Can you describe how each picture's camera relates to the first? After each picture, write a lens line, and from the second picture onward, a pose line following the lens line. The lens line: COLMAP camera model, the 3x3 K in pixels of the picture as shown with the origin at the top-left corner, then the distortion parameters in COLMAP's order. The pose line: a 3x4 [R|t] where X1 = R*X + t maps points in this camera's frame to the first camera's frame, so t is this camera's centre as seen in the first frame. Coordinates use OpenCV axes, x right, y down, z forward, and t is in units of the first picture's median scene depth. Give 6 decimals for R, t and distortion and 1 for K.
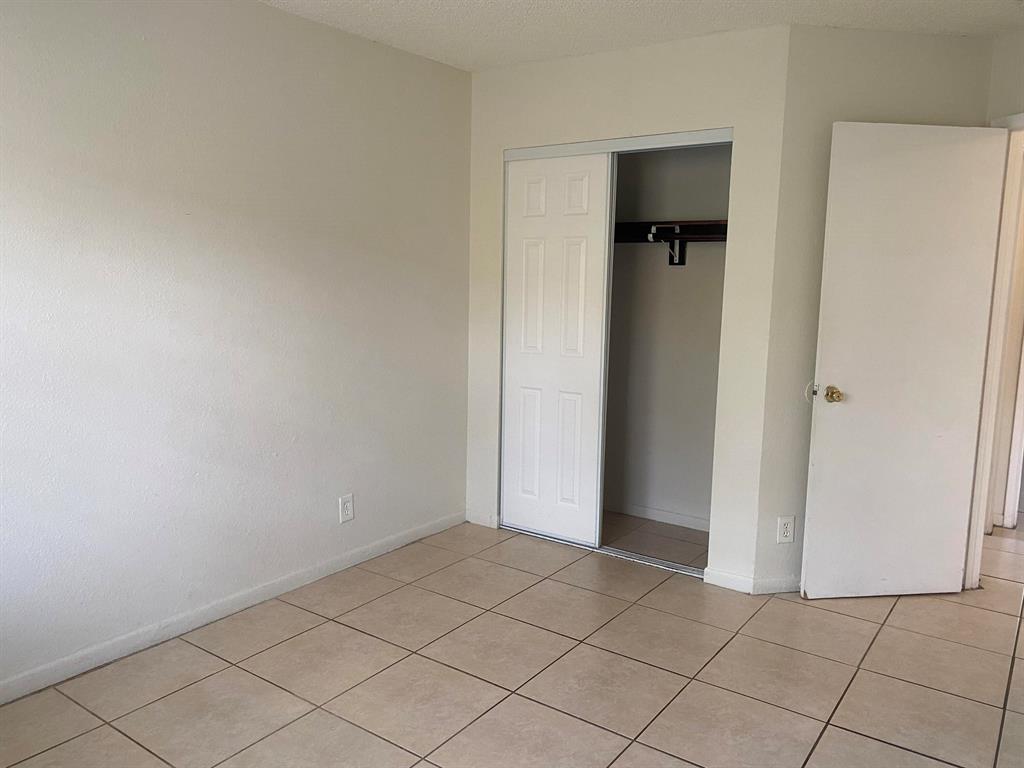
lens RADIAL K [[777.6, 0, 512.0], [0, 777.6, 384.0], [0, 0, 1]] dist [0.002041, -0.001926]
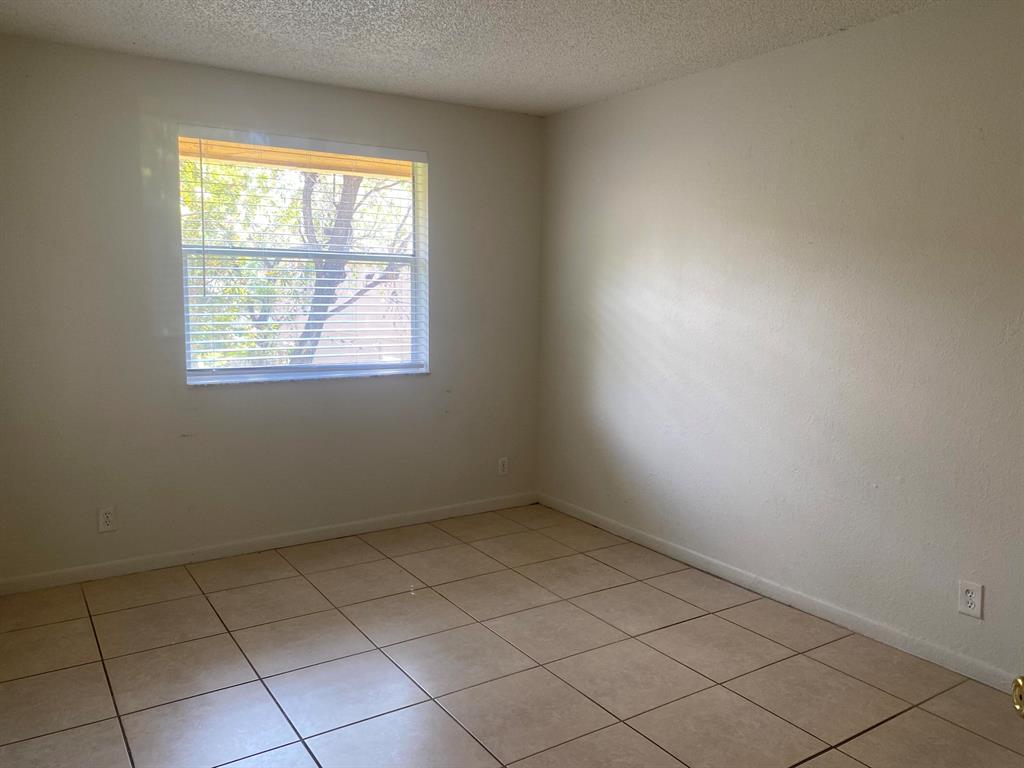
lens RADIAL K [[777.6, 0, 512.0], [0, 777.6, 384.0], [0, 0, 1]] dist [0.002041, -0.001926]
pose [[-0.361105, 0.089945, -0.928177, 0.818419], [-0.149274, 0.976927, 0.152744, -0.123619], [0.920500, 0.193709, -0.339347, 1.014778]]
